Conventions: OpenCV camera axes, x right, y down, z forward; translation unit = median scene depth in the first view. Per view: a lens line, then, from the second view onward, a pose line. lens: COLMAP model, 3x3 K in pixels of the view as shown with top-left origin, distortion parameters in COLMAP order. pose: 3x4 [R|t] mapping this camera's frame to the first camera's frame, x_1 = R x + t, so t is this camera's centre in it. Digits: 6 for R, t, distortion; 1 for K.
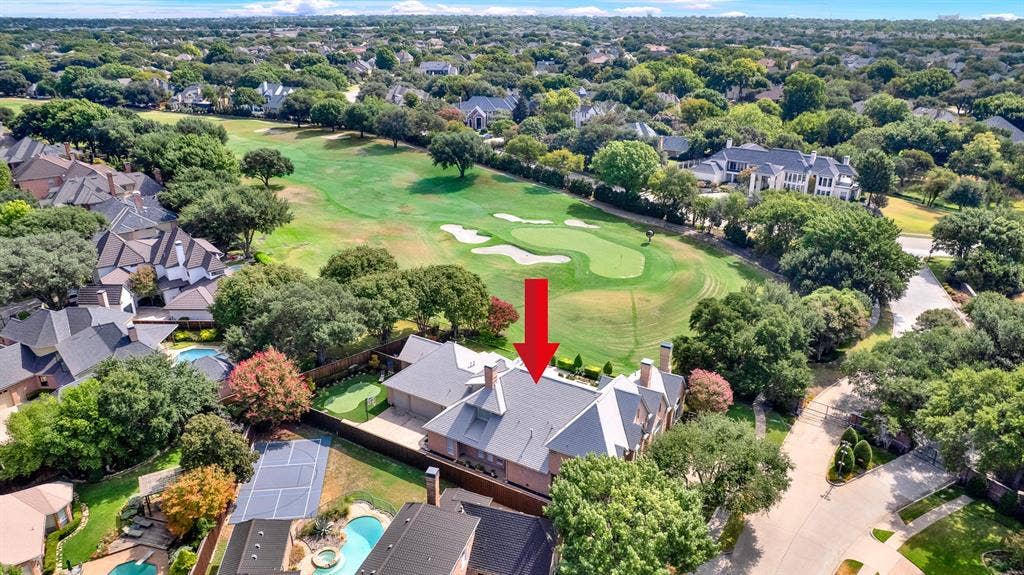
lens RADIAL K [[678.1, 0, 512.0], [0, 678.1, 287.5], [0, 0, 1]] dist [0.004558, 0.002863]
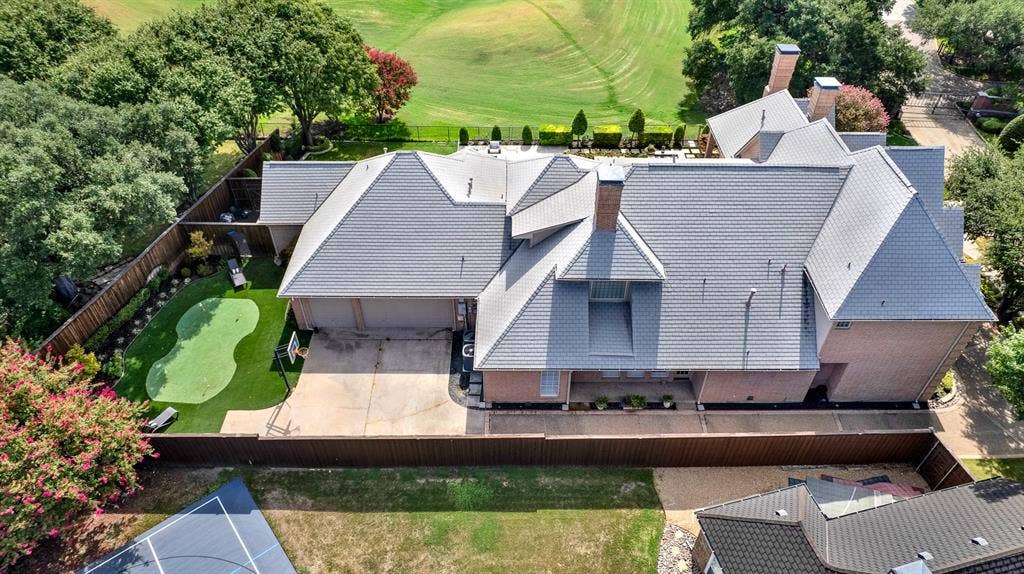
lens RADIAL K [[678.1, 0, 512.0], [0, 678.1, 287.0], [0, 0, 1]] dist [0.004558, 0.002863]
pose [[0.858438, -0.354605, 0.370593, -0.225938], [0.206705, 0.900424, 0.382767, 0.007293], [-0.469421, -0.251978, 0.846257, 0.597193]]
